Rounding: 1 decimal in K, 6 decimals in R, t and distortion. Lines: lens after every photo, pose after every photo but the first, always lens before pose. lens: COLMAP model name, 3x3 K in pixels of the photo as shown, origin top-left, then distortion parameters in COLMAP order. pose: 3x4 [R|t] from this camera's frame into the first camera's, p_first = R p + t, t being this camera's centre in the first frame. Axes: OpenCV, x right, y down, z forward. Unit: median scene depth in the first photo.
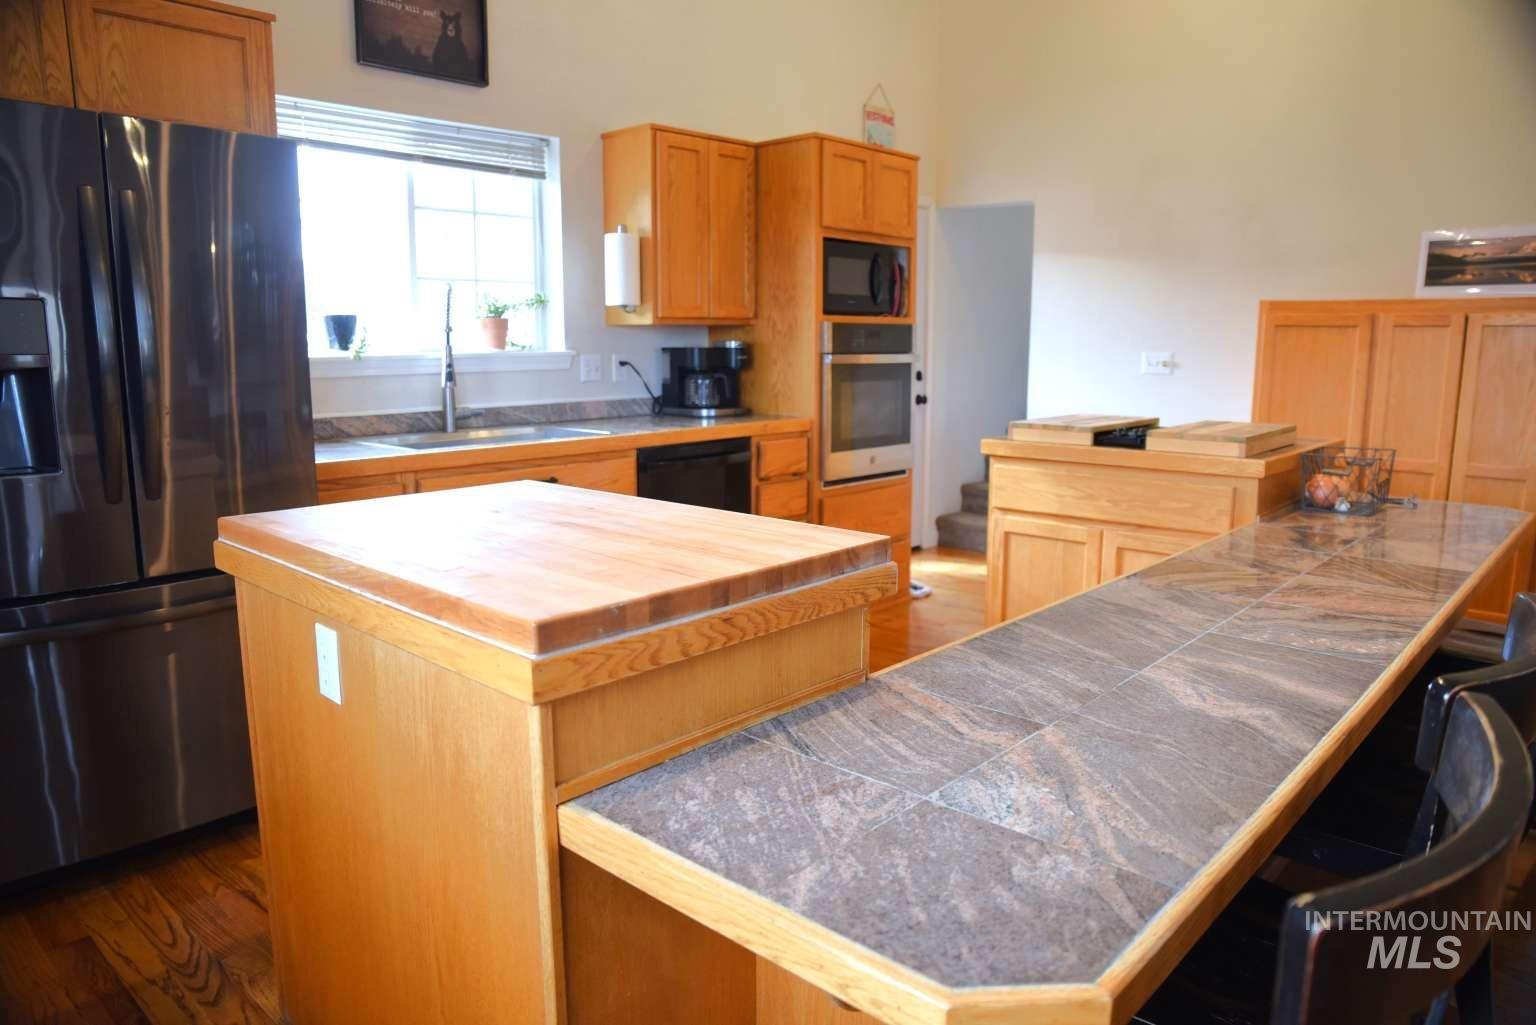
lens RADIAL K [[1038.6, 0, 768.0], [0, 1038.6, 512.5], [0, 0, 1]] dist [-0.110328, 0.065114]
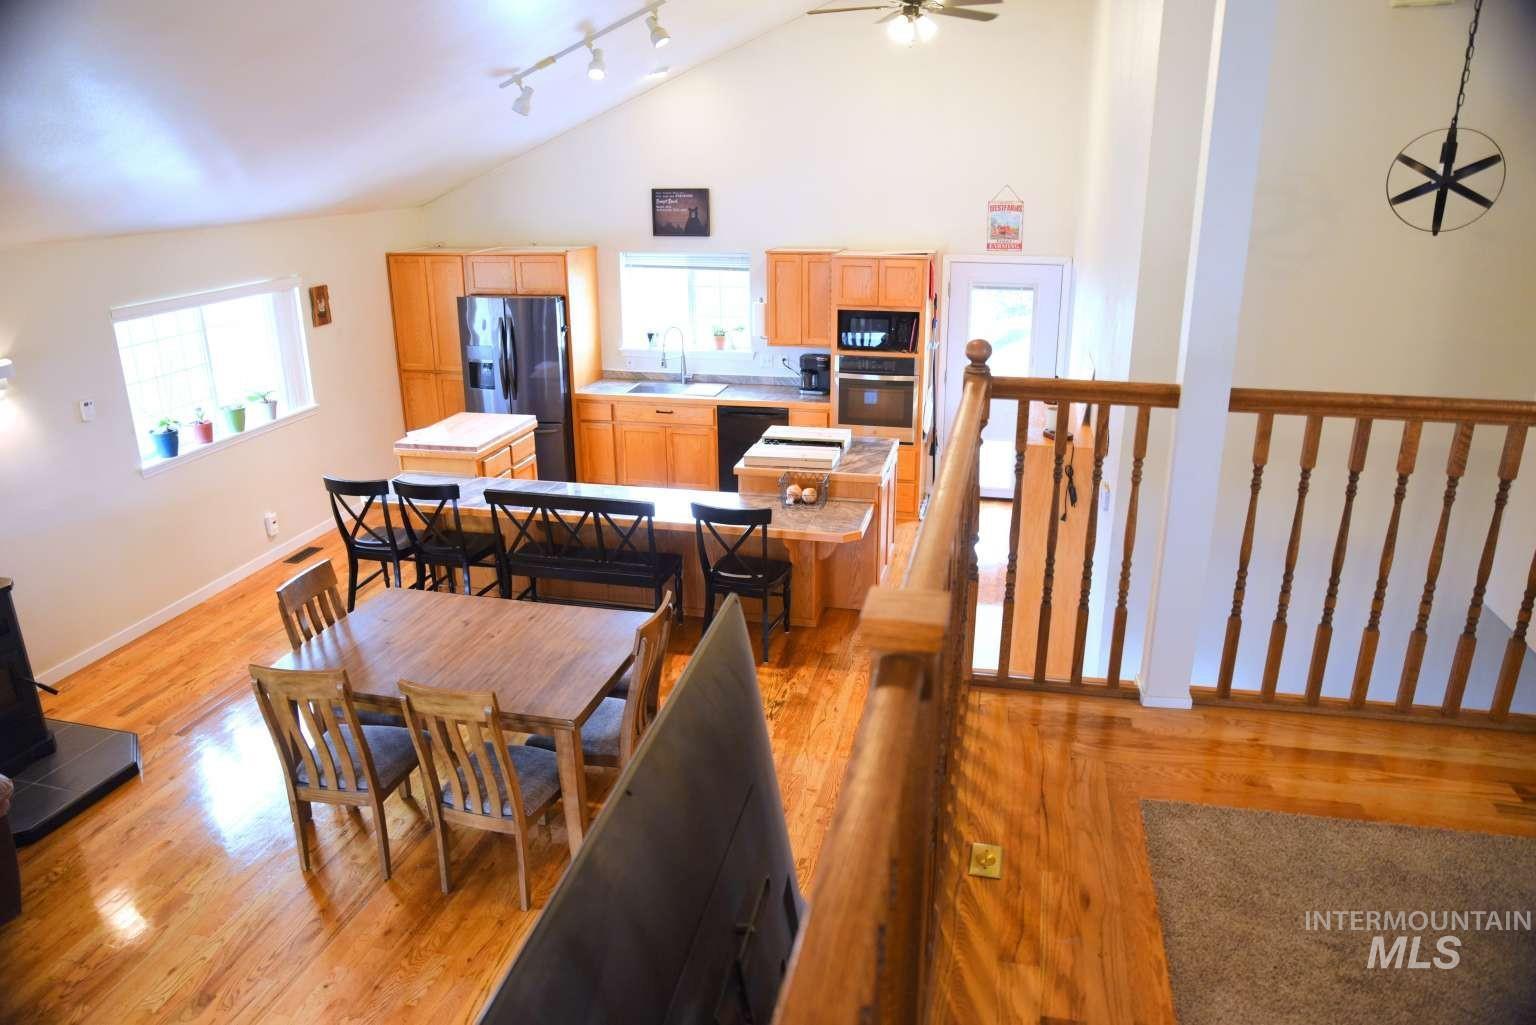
lens RADIAL K [[1038.6, 0, 768.0], [0, 1038.6, 512.5], [0, 0, 1]] dist [-0.110328, 0.065114]
pose [[0.489272, 0.273105, -0.828267, 1.744300], [-0.139318, 0.961984, 0.234898, -0.355585], [0.860932, 0.000463, 0.508720, -0.066518]]
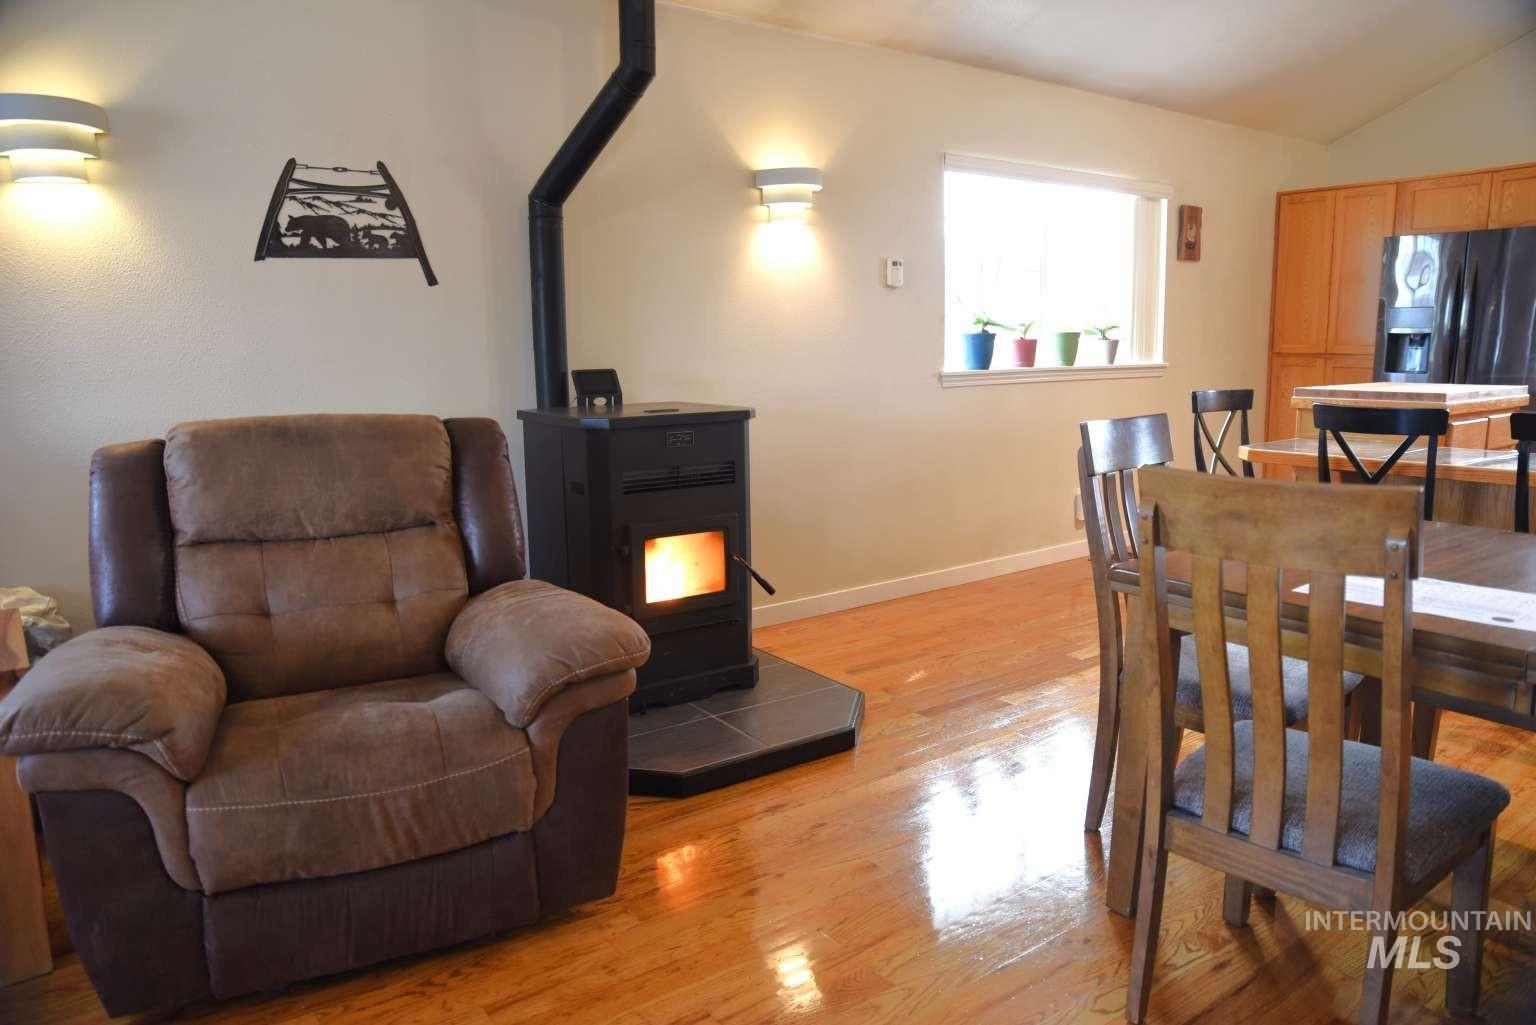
lens RADIAL K [[1038.6, 0, 768.0], [0, 1038.6, 512.5], [0, 0, 1]] dist [-0.110328, 0.065114]
pose [[-0.205761, 0.162129, -0.965079, 1.171252], [-0.150536, 0.969199, 0.194916, 0.031745], [0.966955, 0.185386, -0.175017, -0.066916]]
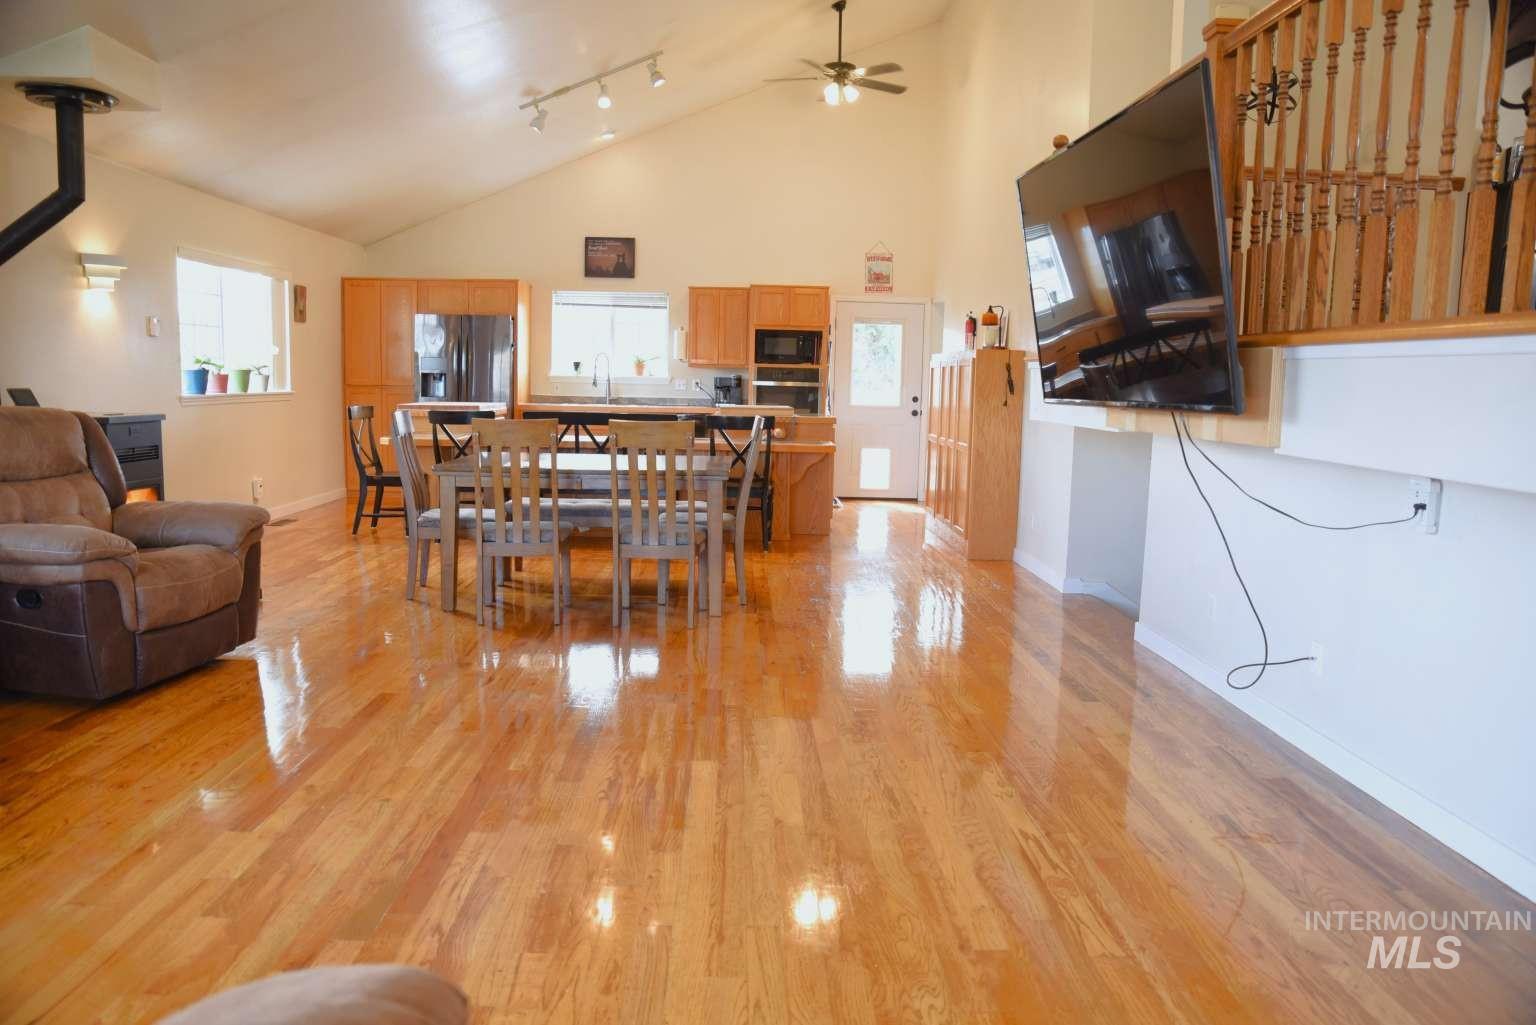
lens RADIAL K [[1040.2, 0, 762.5], [0, 1040.2, 489.1], [0, 0, 1]] dist [-0.106525, 0.076817]
pose [[0.694953, 0.088312, -0.713612, 1.823815], [-0.139702, 0.990101, -0.013521, 0.116116], [0.705354, 0.109089, 0.700411, -0.579446]]
